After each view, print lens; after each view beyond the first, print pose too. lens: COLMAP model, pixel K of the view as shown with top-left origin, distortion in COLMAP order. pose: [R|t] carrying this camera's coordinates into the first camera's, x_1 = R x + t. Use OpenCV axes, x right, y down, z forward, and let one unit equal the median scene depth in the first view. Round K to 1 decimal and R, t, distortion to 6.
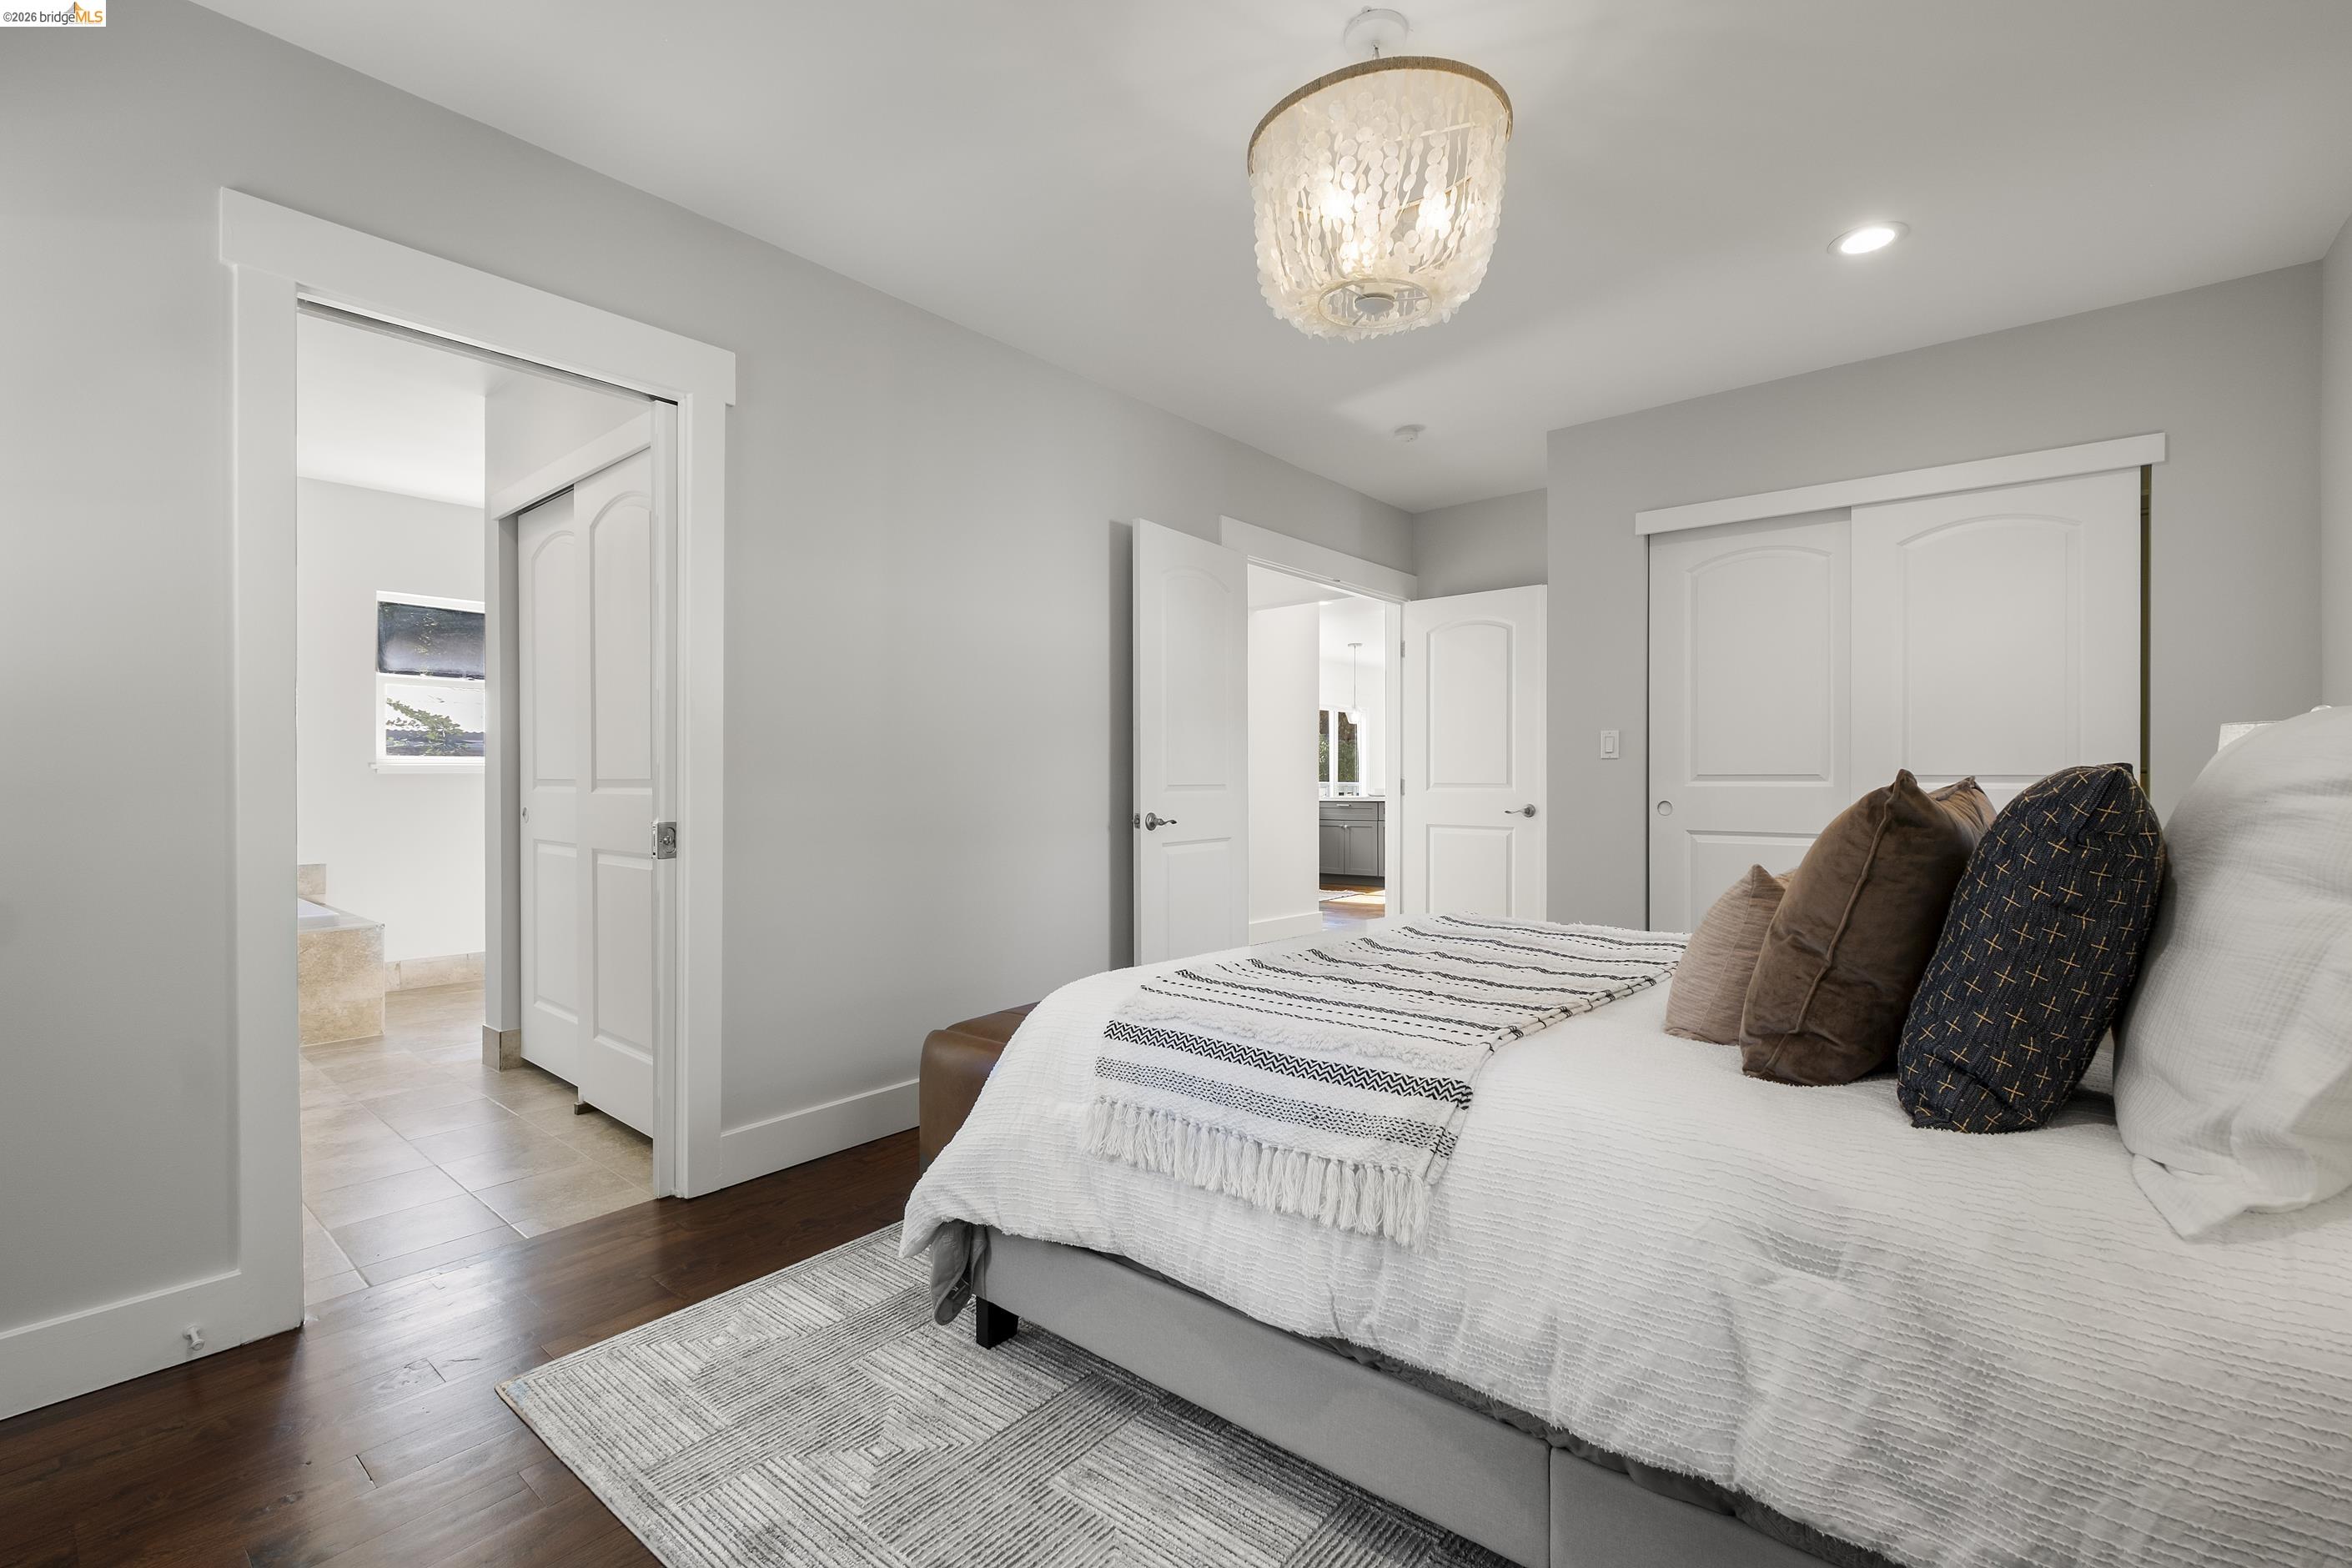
lens RADIAL K [[1039.9, 0, 1180.6], [0, 1039.9, 764.4], [0, 0, 1]] dist [0.000079, -0.000442]
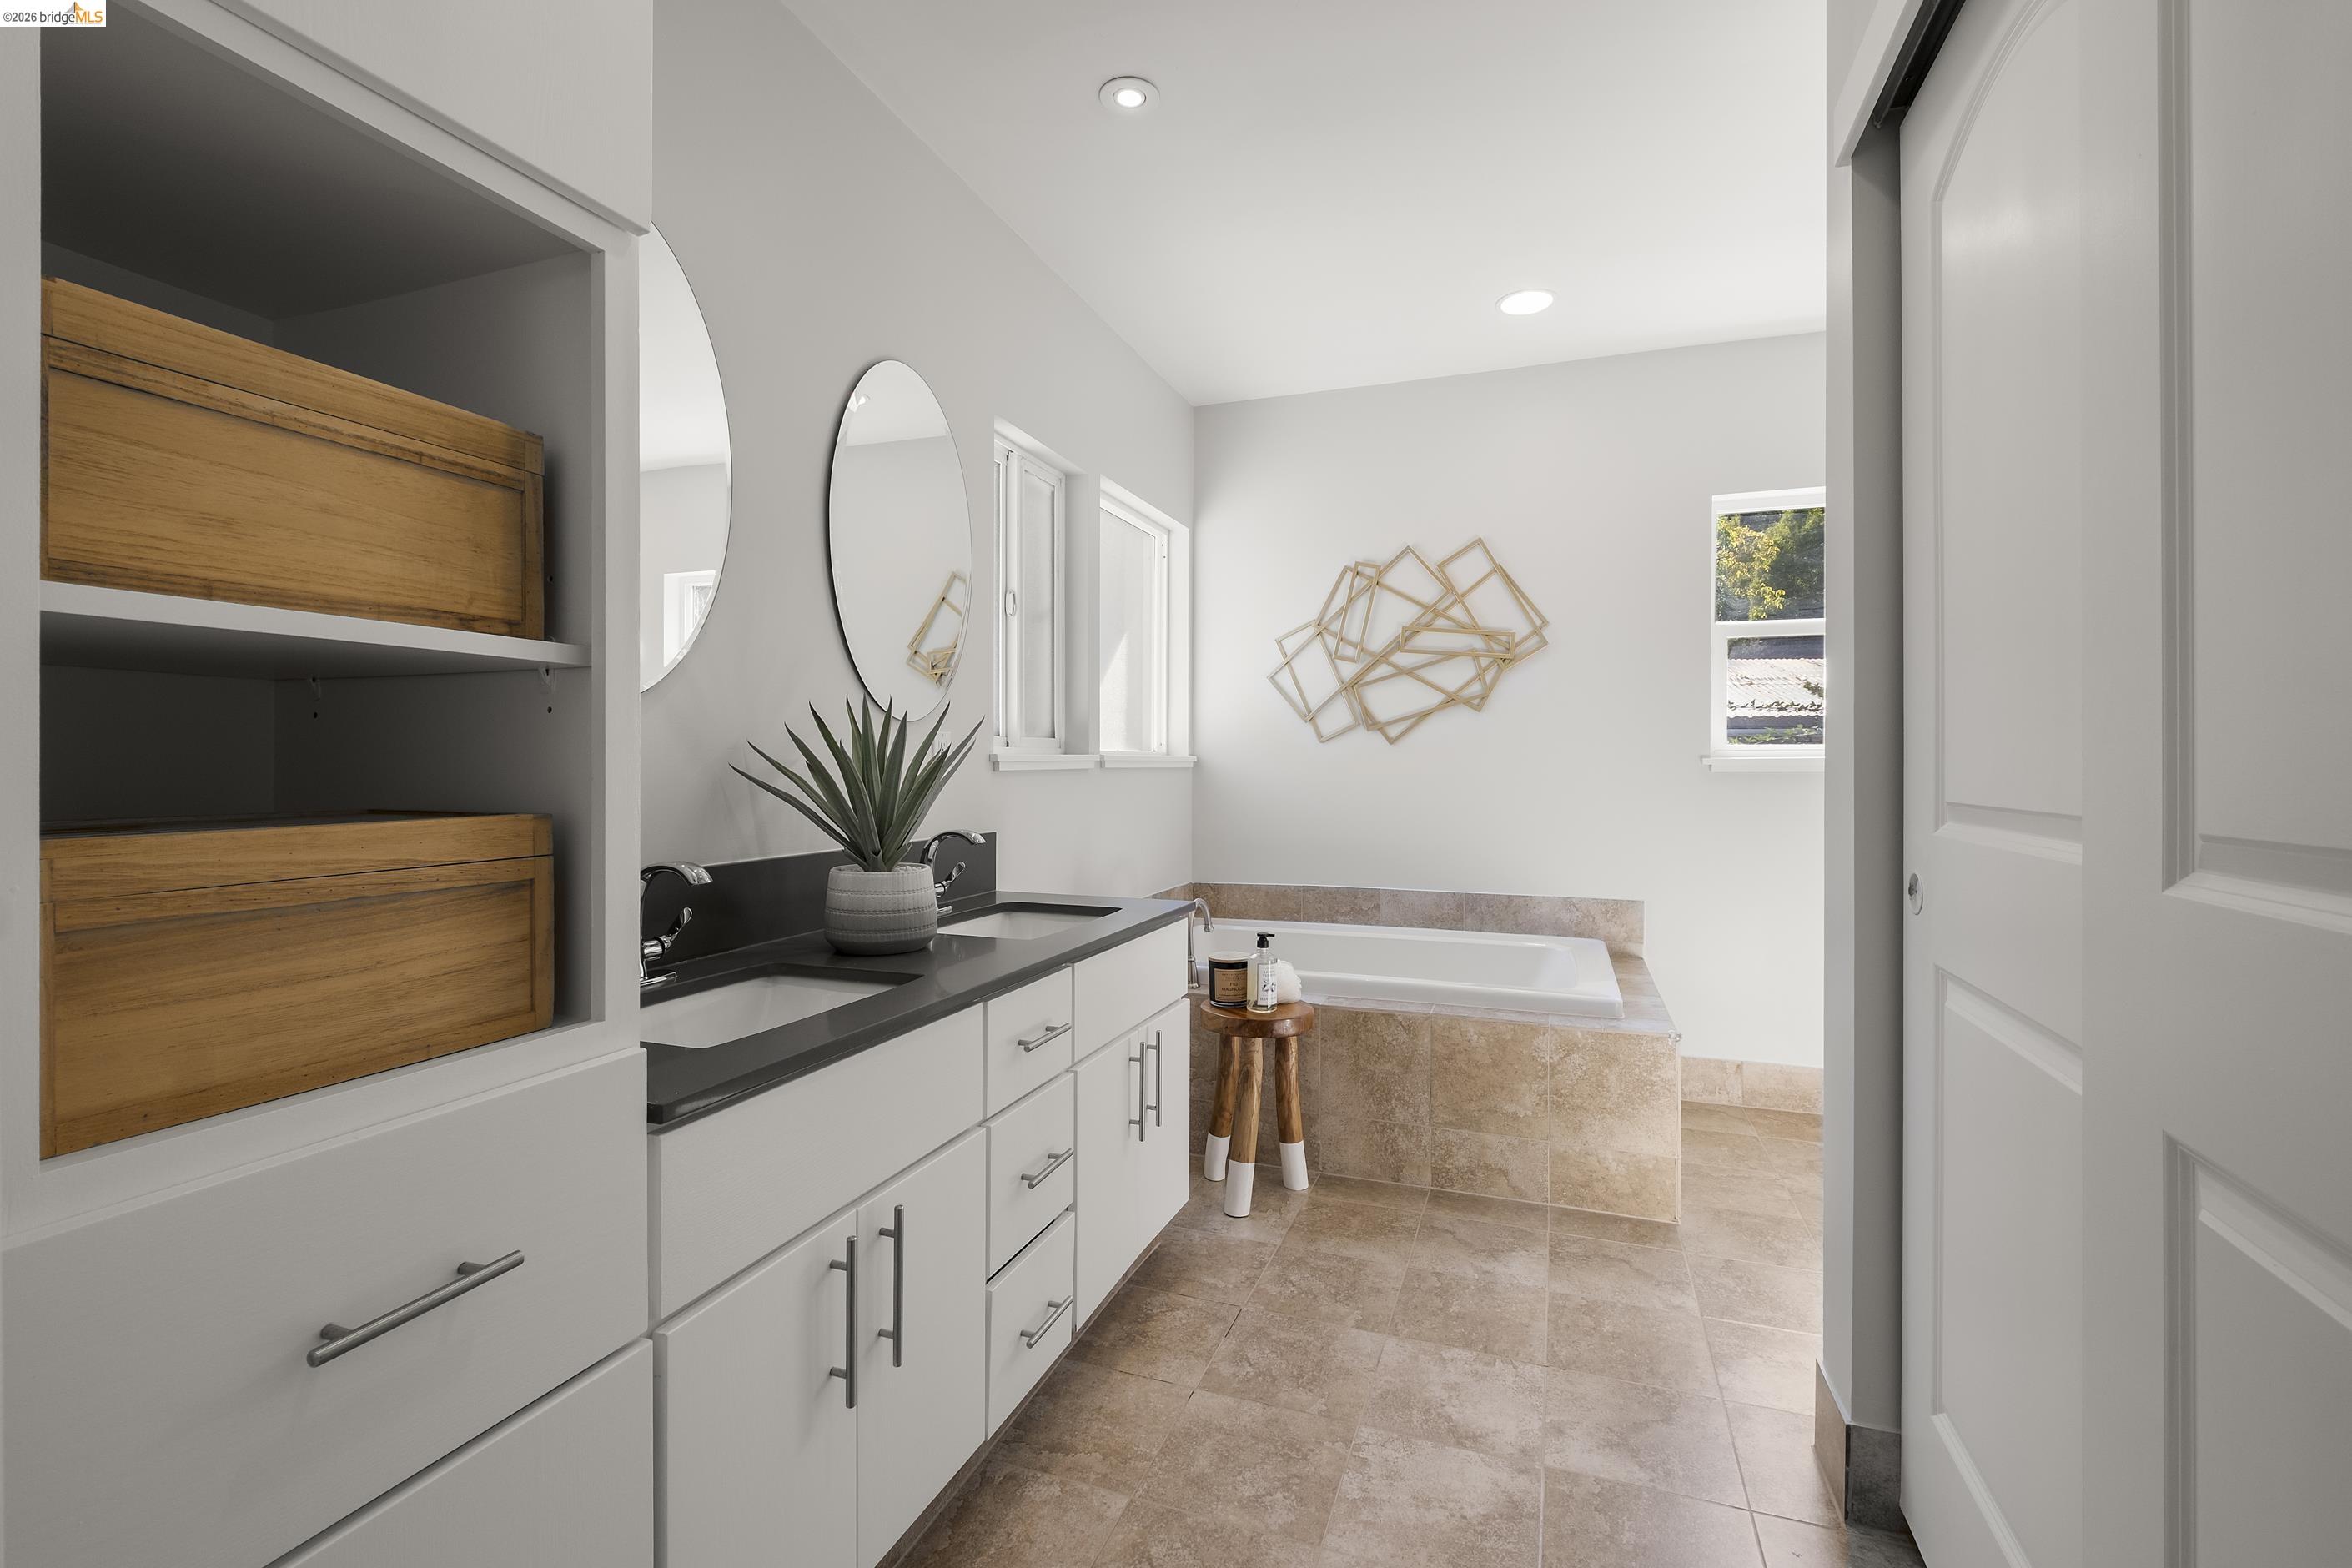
lens RADIAL K [[1039.9, 0, 1180.6], [0, 1039.9, 764.4], [0, 0, 1]] dist [0.000079, -0.000442]
pose [[0.342951, 0.010530, -0.939294, -0.359010], [-0.003587, 0.999945, 0.009900, -0.001066], [0.939347, -0.000026, 0.342969, 0.605413]]
